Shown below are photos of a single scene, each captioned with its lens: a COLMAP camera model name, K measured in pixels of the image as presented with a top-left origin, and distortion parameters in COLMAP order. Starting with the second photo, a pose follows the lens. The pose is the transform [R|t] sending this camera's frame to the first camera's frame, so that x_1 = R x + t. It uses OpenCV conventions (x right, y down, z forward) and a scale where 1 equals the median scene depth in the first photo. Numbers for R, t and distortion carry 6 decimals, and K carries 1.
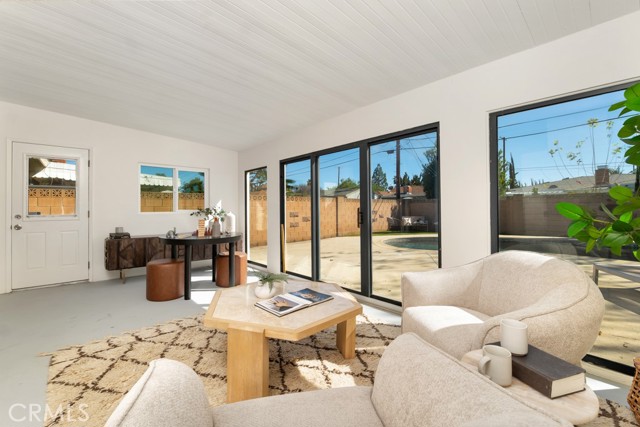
lens RADIAL K [[262.3, 0, 318.1], [0, 262.3, 213.6], [0, 0, 1]] dist [-0.001632, 0.000076]
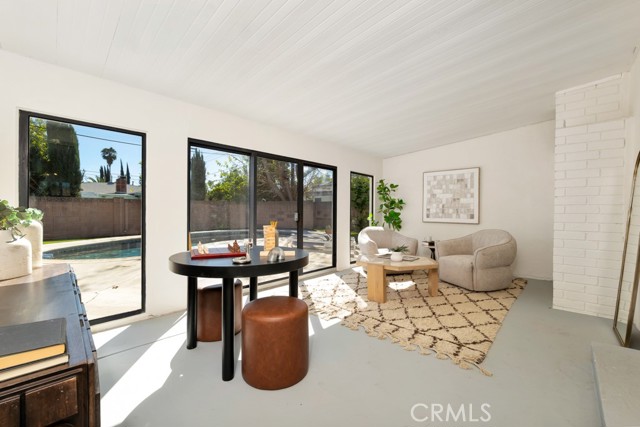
lens RADIAL K [[262.3, 0, 318.1], [0, 262.3, 213.6], [0, 0, 1]] dist [-0.001632, 0.000076]
pose [[-0.057455, -0.002445, 0.998345, -1.720466], [-0.001192, 0.999996, 0.002381, -0.001554], [-0.998347, -0.001053, -0.057457, 1.458759]]
